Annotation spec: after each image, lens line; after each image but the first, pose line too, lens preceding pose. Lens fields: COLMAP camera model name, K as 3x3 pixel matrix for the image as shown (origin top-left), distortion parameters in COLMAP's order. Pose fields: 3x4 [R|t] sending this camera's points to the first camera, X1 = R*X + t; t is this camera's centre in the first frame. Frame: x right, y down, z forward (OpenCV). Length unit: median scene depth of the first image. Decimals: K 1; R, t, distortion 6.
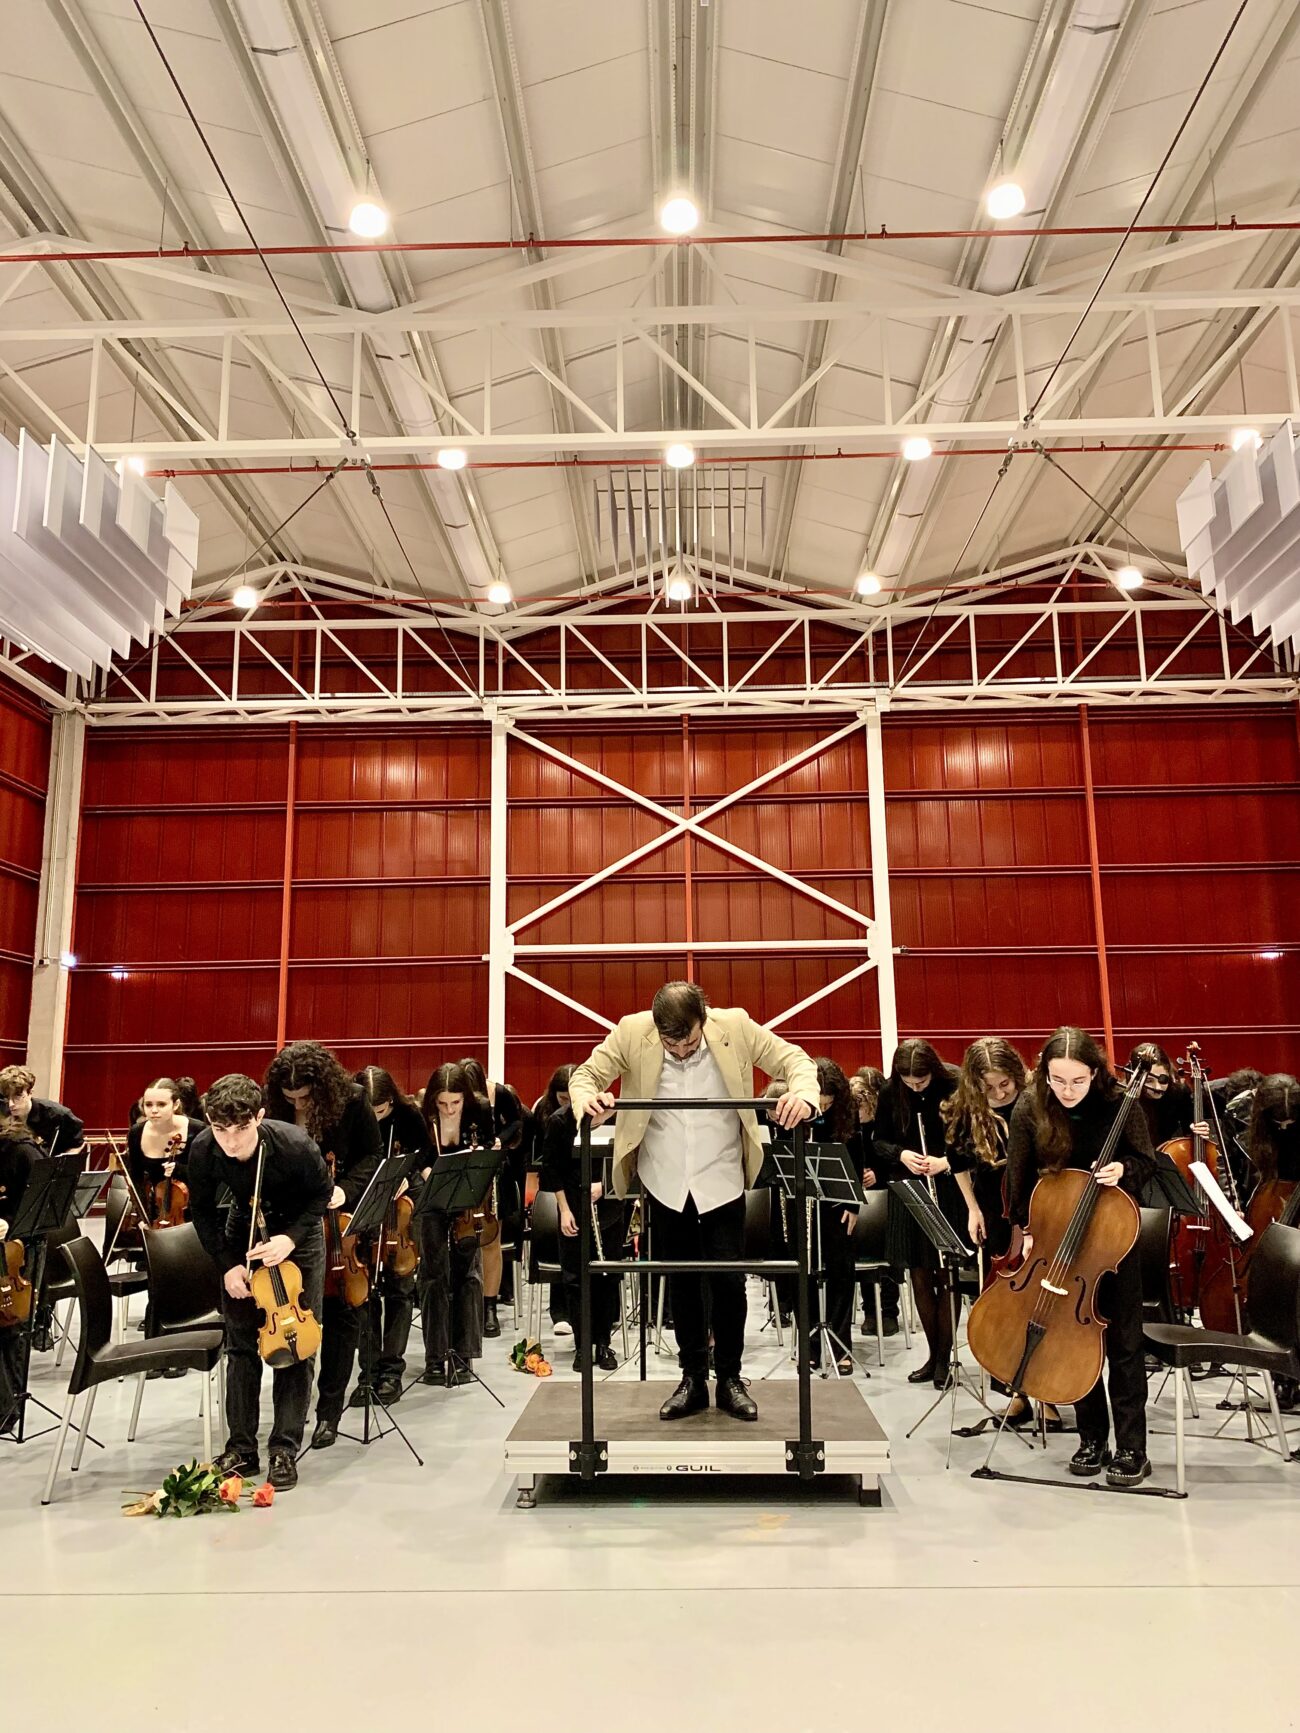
lens RADIAL K [[1321.1, 0, 665.4], [0, 1321.1, 865.4], [0, 0, 1]] dist [0.016769, -0.010393]
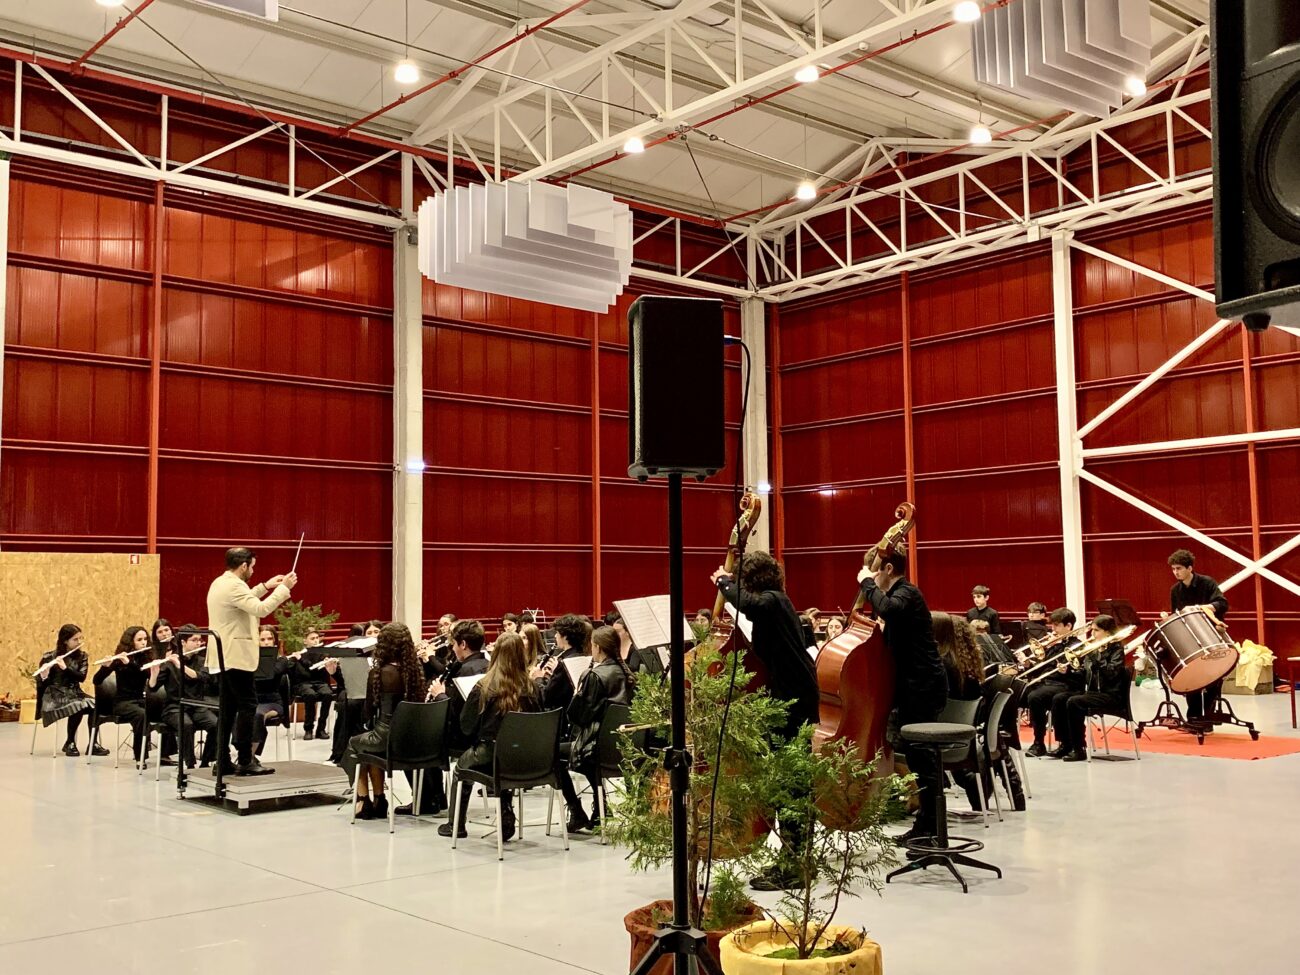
lens RADIAL K [[1354.8, 0, 645.8], [0, 1354.8, 477.7], [0, 0, 1]] dist [0.009329, 0.000000]
pose [[0.653224, -0.057466, -0.754981, 0.477949], [0.139143, 0.989245, 0.045092, -0.015076], [0.744270, -0.134505, 0.654195, 0.025808]]
